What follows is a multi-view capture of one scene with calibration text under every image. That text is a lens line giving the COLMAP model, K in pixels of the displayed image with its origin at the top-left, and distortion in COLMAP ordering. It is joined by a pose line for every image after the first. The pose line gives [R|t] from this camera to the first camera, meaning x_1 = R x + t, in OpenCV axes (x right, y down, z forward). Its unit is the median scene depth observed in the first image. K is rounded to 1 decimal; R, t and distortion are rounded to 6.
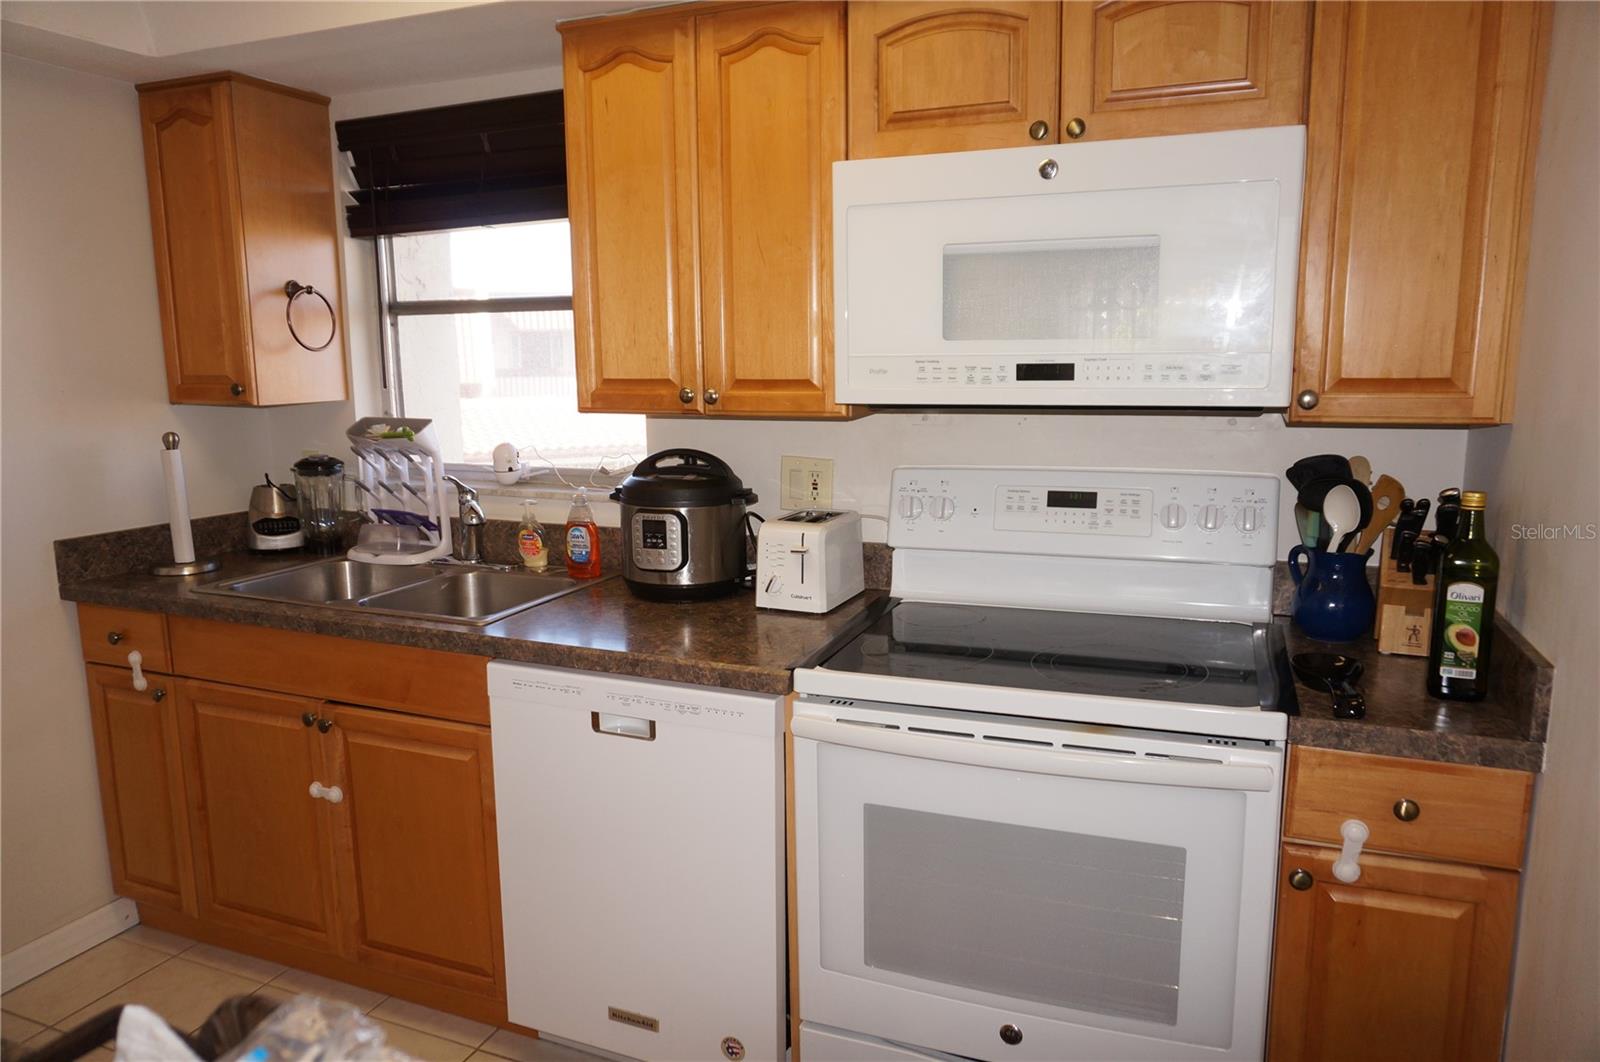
lens RADIAL K [[1064.1, 0, 796.8], [0, 1064.1, 537.9], [0, 0, 1]] dist [-0.050856, 0.034624]
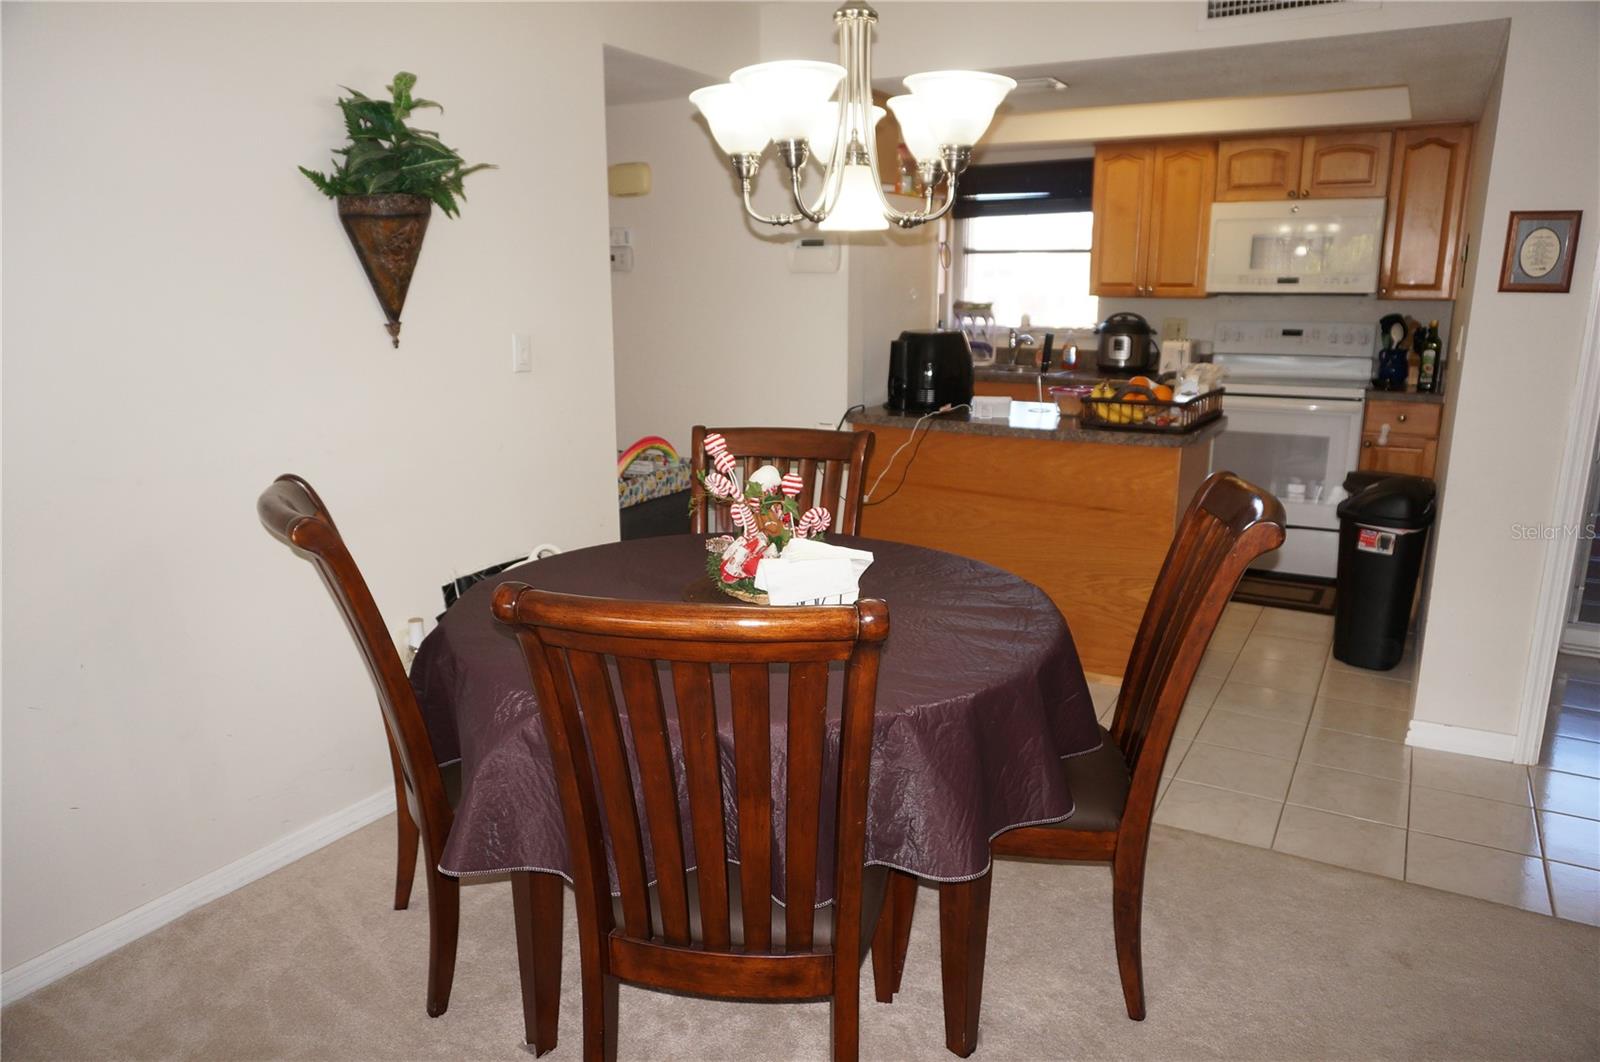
lens RADIAL K [[1064.1, 0, 798.7], [0, 1064.1, 538.4], [0, 0, 1]] dist [-0.050856, 0.034624]
pose [[0.989149, 0.044623, -0.139978, -0.564605], [-0.035729, 0.997218, 0.065423, 0.349293], [0.142508, -0.059711, 0.987991, -1.783872]]
